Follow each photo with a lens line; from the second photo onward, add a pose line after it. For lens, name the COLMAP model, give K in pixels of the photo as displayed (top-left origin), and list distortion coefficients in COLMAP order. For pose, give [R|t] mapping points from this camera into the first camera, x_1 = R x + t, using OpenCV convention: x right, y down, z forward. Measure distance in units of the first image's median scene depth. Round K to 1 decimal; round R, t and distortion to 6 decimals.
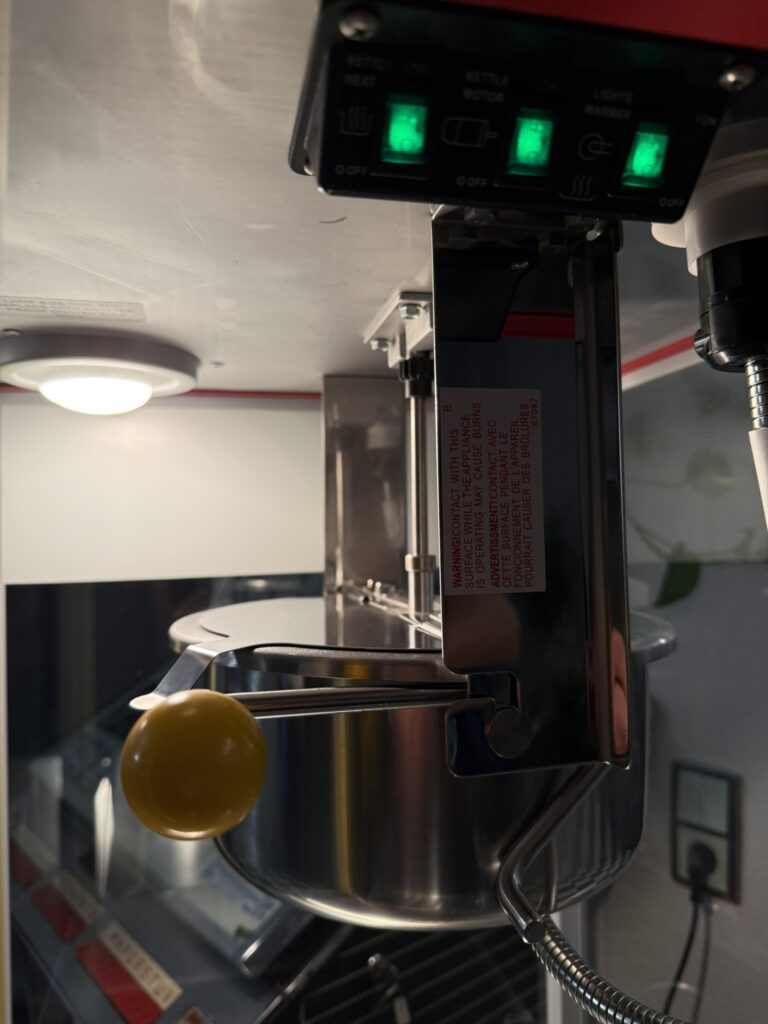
lens RADIAL K [[720.7, 0, 381.7], [0, 720.7, 513.0], [0, 0, 1]] dist [-0.003124, -0.009998]
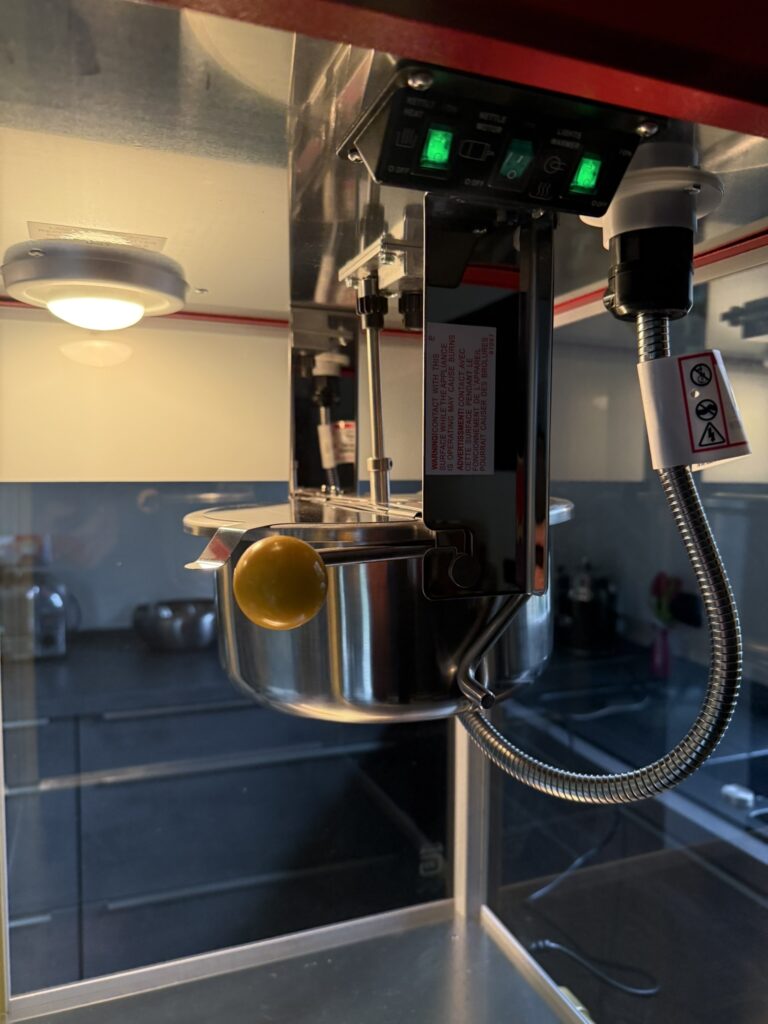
lens RADIAL K [[719.2, 0, 384.0], [0, 719.2, 512.0], [0, 0, 1]] dist [0.011388, -0.020108]
pose [[0.988003, 0.008378, 0.154207, -0.200936], [-0.022256, 0.995828, 0.088489, 0.062560], [-0.152822, -0.090859, 0.984068, -0.351133]]
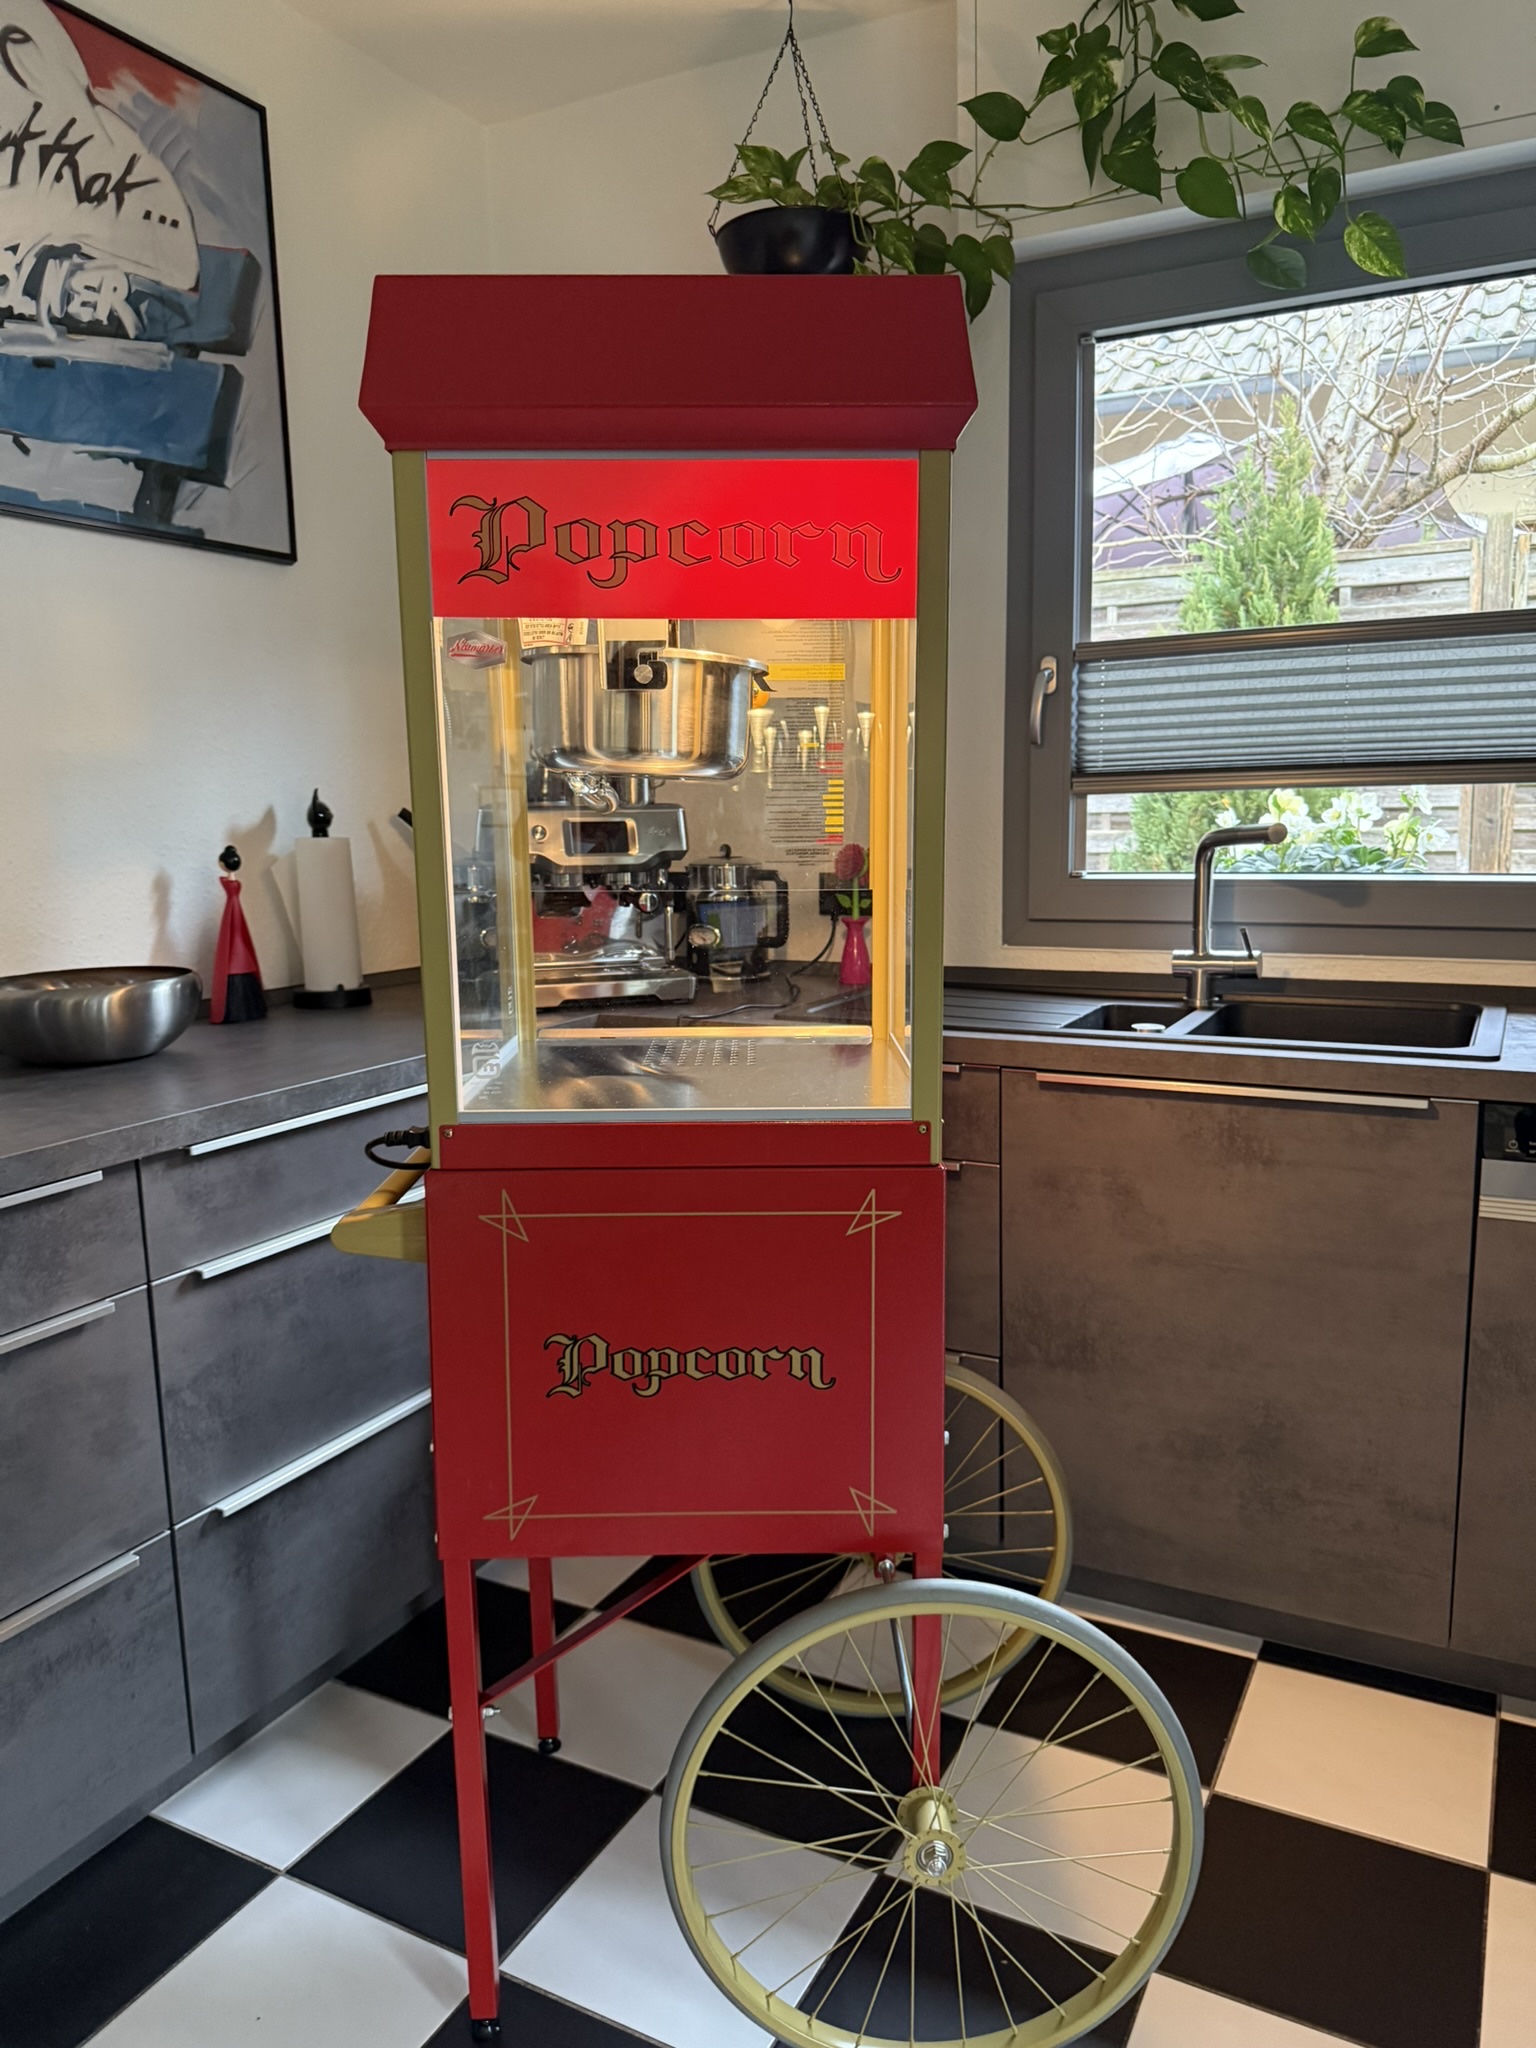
lens RADIAL K [[1441.4, 0, 763.3], [0, 1441.4, 1026.0], [0, 0, 1]] dist [-0.003124, -0.009998]
pose [[0.646146, -0.120614, 0.753623, -5.012936], [-0.018997, 0.984586, 0.173867, 0.740156], [-0.762977, -0.126660, 0.633895, 0.044705]]
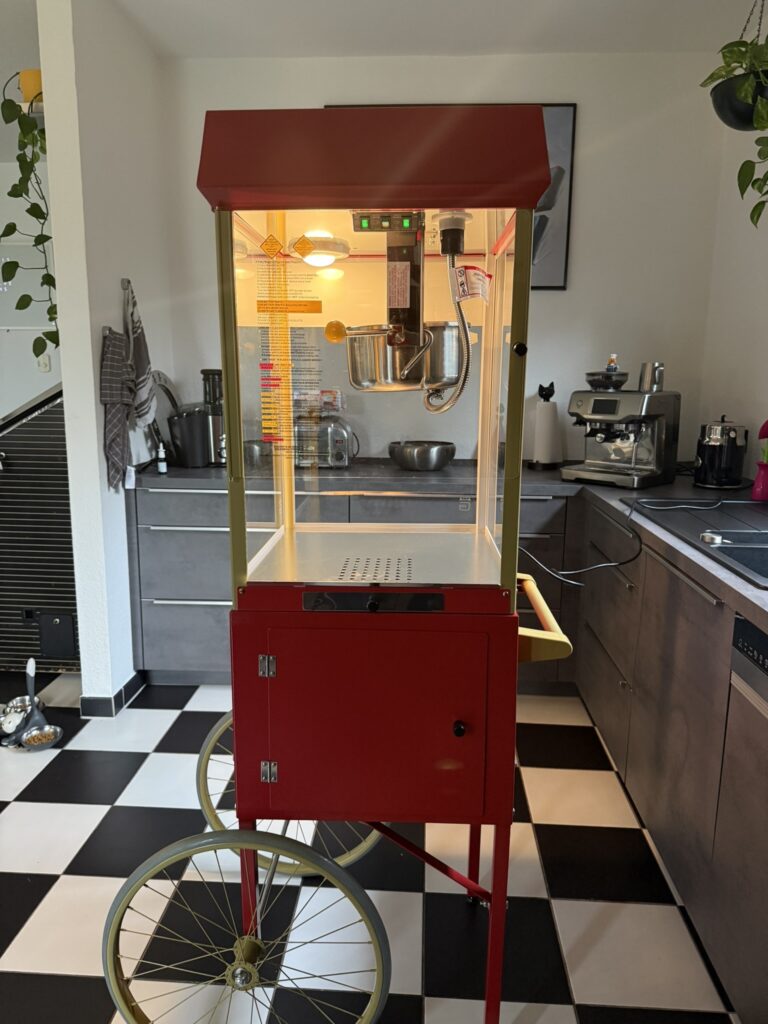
lens RADIAL K [[719.2, 0, 384.0], [0, 719.2, 512.0], [0, 0, 1]] dist [0.011388, -0.020108]
pose [[0.965519, 0.063537, -0.252460, 1.422708], [-0.007411, 0.976075, 0.217308, 0.421848], [0.260227, -0.207944, 0.942890, -4.094224]]
